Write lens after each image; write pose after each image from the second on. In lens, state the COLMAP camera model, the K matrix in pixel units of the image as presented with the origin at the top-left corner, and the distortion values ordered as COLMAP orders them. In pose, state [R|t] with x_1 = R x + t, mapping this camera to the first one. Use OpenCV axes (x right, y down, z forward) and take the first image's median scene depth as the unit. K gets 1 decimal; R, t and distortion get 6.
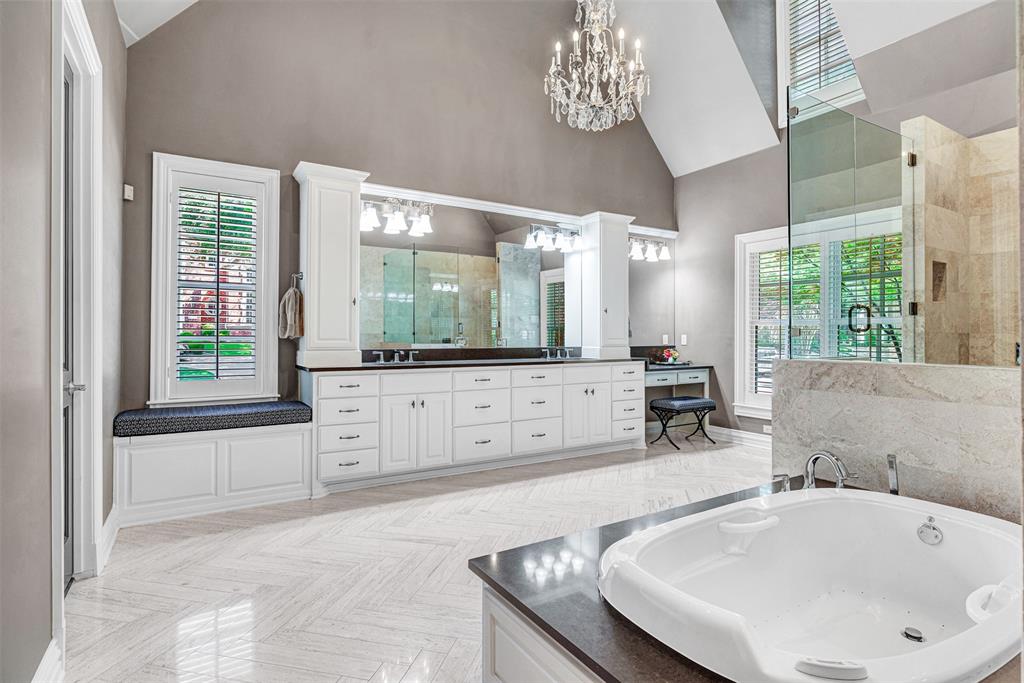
lens RADIAL K [[524.0, 0, 514.9], [0, 524.0, 334.6], [0, 0, 1]] dist [0.001014, 0.004625]
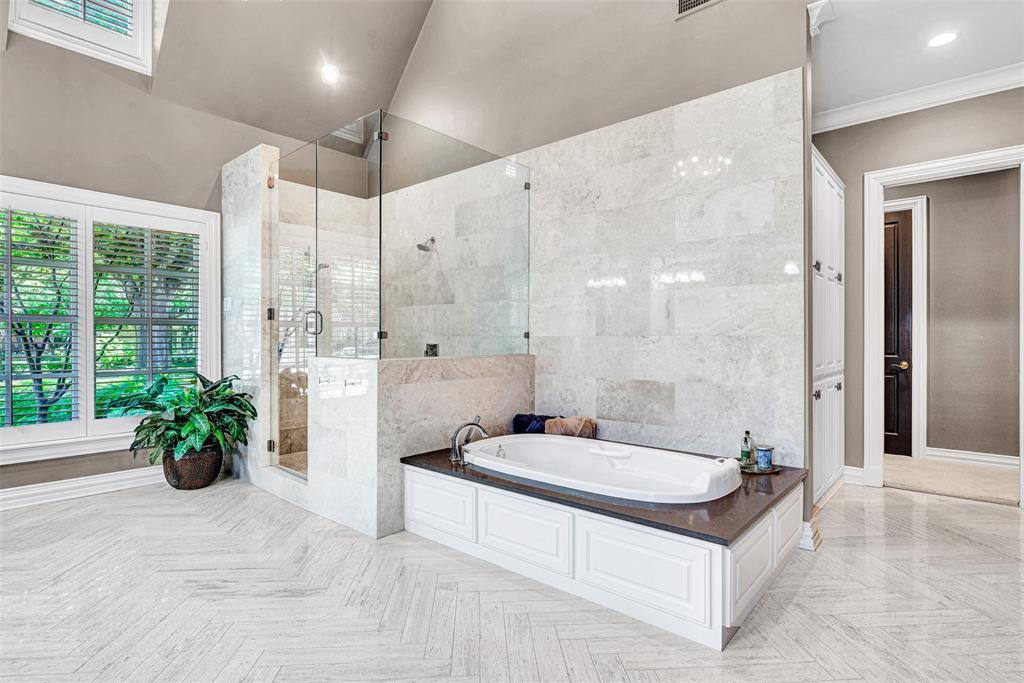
lens RADIAL K [[524.0, 0, 515.3], [0, 524.0, 342.1], [0, 0, 1]] dist [0.001014, 0.004625]
pose [[-0.295993, -0.010327, 0.955134, -0.618142], [-0.001888, 0.999946, 0.010226, -0.001731], [-0.955188, 0.001223, -0.295996, 1.069550]]
